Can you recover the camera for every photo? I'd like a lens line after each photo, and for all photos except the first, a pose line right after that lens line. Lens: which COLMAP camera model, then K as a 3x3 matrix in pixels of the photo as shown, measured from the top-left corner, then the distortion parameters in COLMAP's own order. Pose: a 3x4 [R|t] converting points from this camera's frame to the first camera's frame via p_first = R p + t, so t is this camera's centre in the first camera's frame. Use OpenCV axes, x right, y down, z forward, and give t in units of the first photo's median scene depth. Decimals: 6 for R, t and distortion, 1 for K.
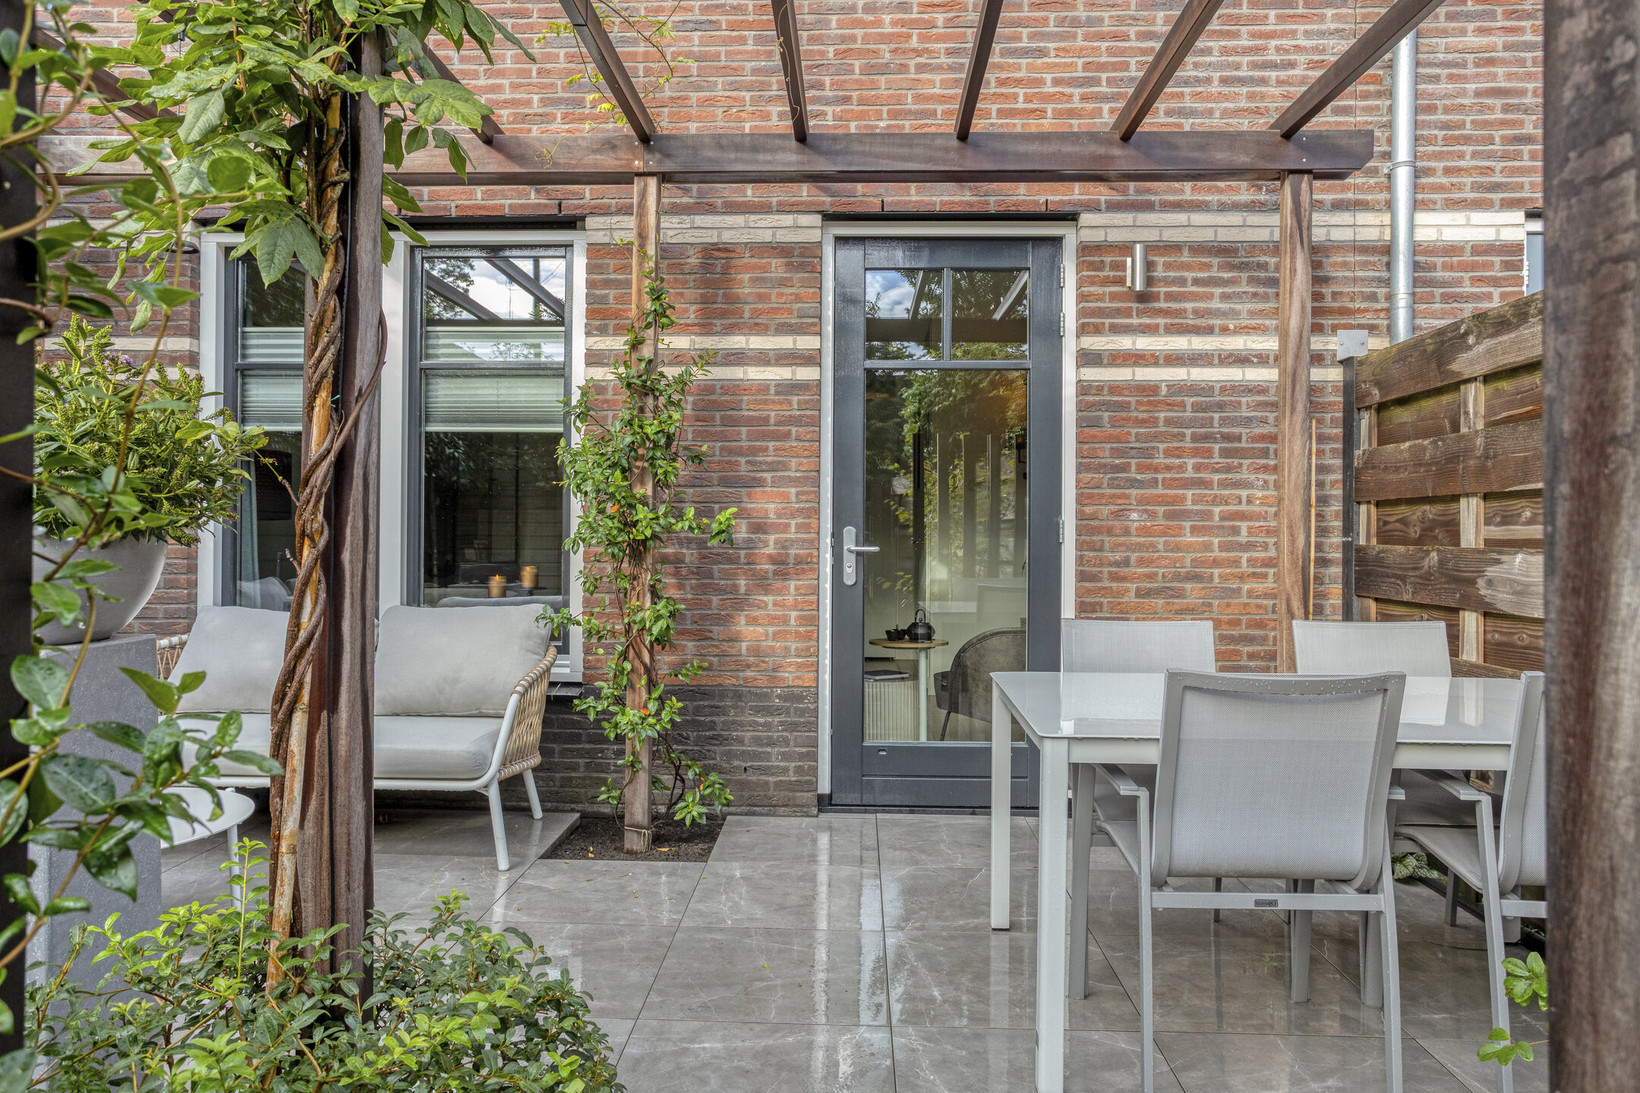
lens RADIAL K [[1062.6, 0, 822.4], [0, 1062.6, 481.1], [0, 0, 1]] dist [-0.012552, 0.022645]
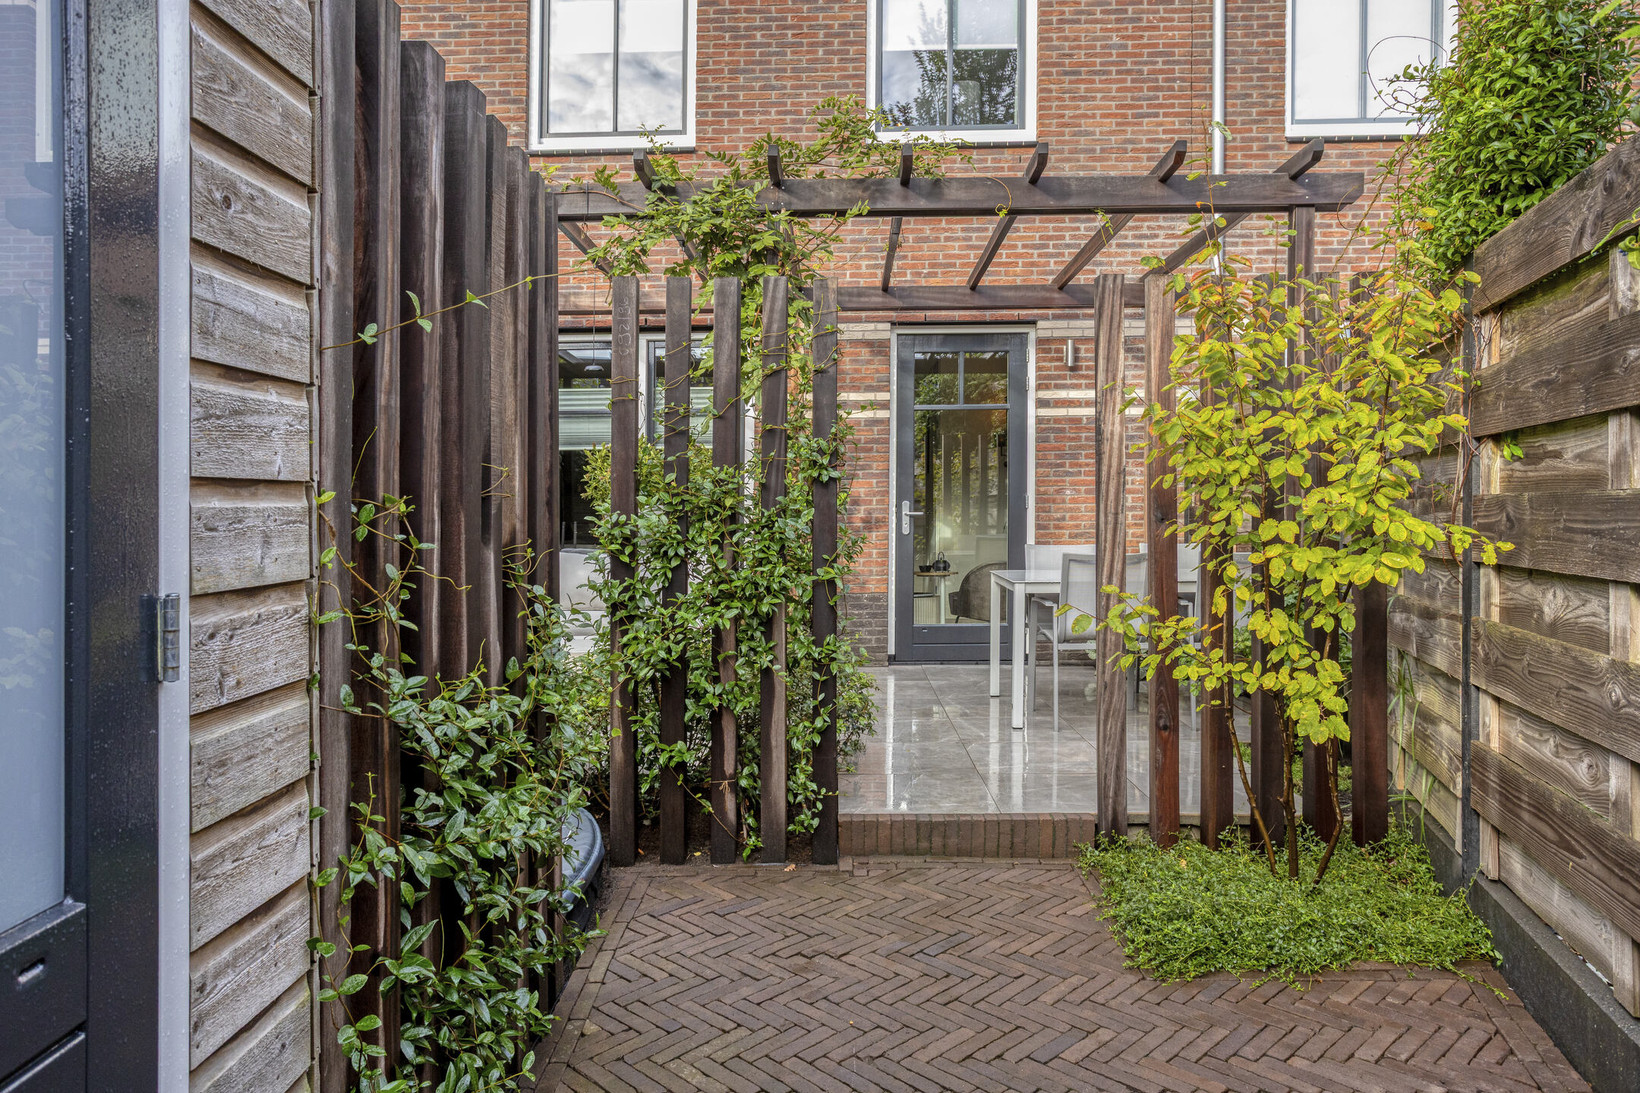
lens RADIAL K [[1062.6, 0, 815.8], [0, 1062.6, 554.7], [0, 0, 1]] dist [-0.012552, 0.022645]
pose [[0.999774, -0.017045, 0.012671, -0.152512], [0.015838, 0.995823, 0.089917, -0.029507], [-0.014151, -0.089696, 0.995869, -0.776756]]
